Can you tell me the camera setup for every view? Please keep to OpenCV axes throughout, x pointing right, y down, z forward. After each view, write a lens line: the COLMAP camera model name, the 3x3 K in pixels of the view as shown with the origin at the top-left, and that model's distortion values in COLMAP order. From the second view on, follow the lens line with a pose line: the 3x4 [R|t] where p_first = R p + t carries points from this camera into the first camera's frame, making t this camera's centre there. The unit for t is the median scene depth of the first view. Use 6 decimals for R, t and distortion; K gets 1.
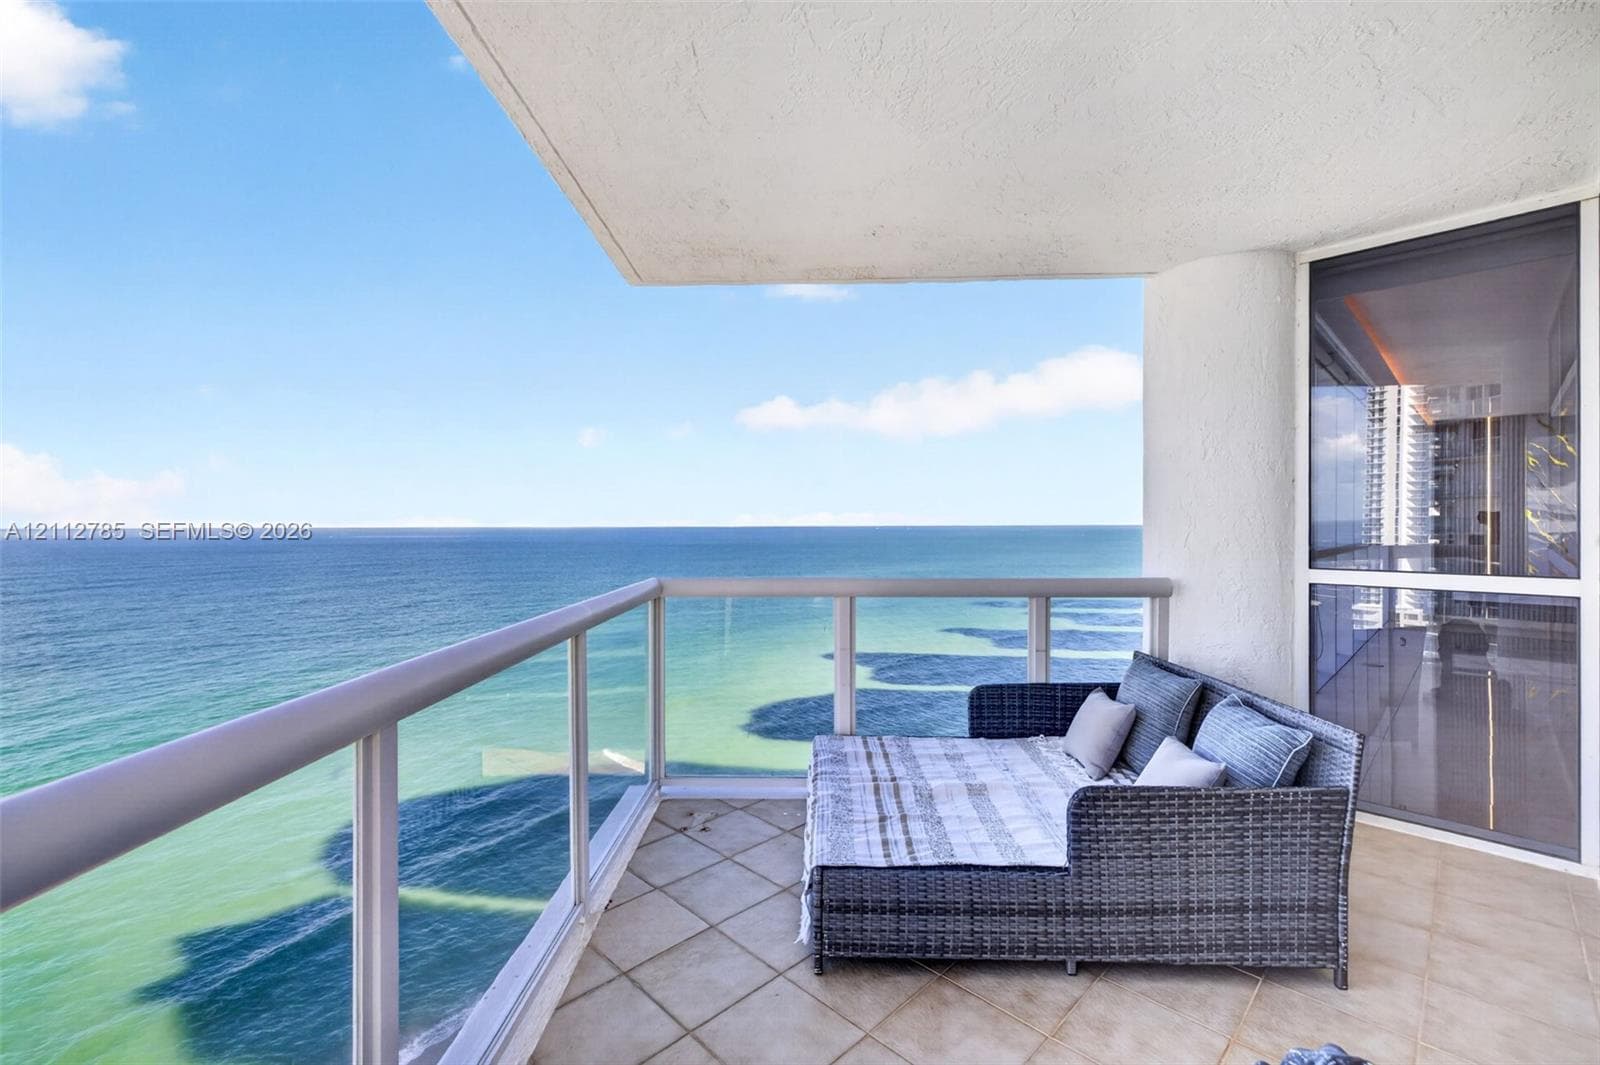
lens RADIAL K [[673.1, 0, 791.8], [0, 673.1, 531.1], [0, 0, 1]] dist [0.003626, 0.001068]
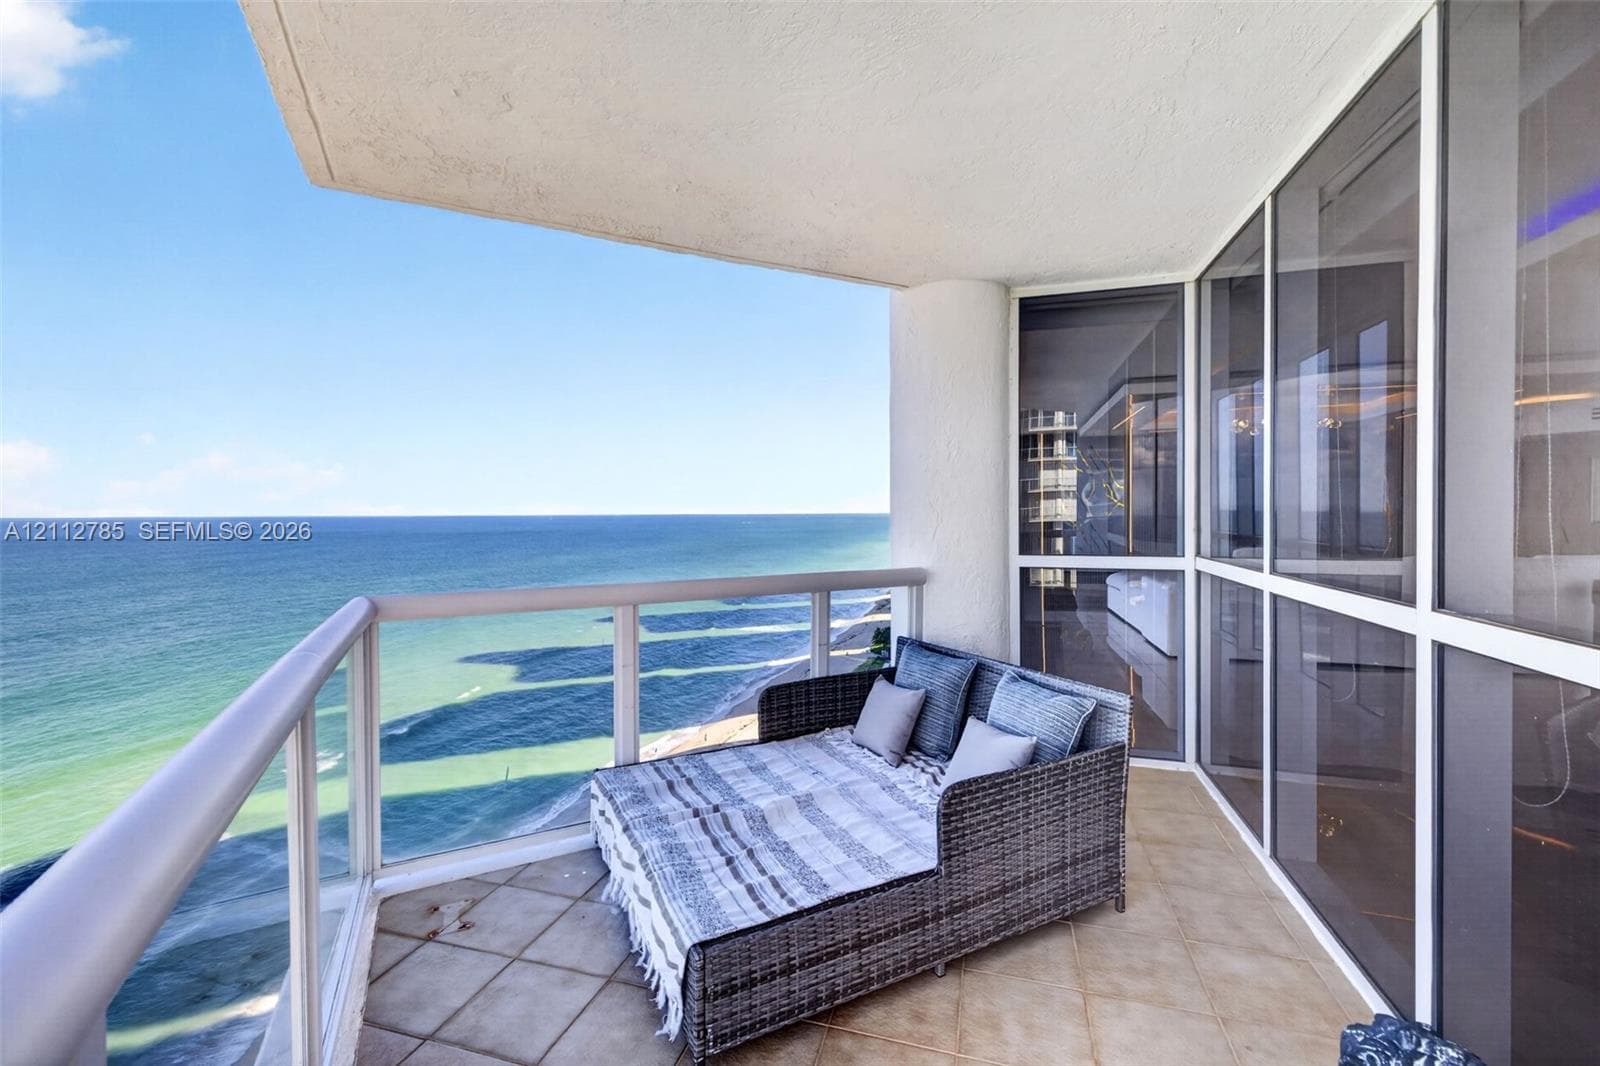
lens RADIAL K [[673.1, 0, 801.9], [0, 673.1, 522.8], [0, 0, 1]] dist [0.003626, 0.001068]
pose [[0.875752, -0.009916, 0.482660, -0.190705], [0.008022, 0.999950, 0.005989, -0.014360], [-0.482695, -0.001373, 0.875787, 0.183643]]
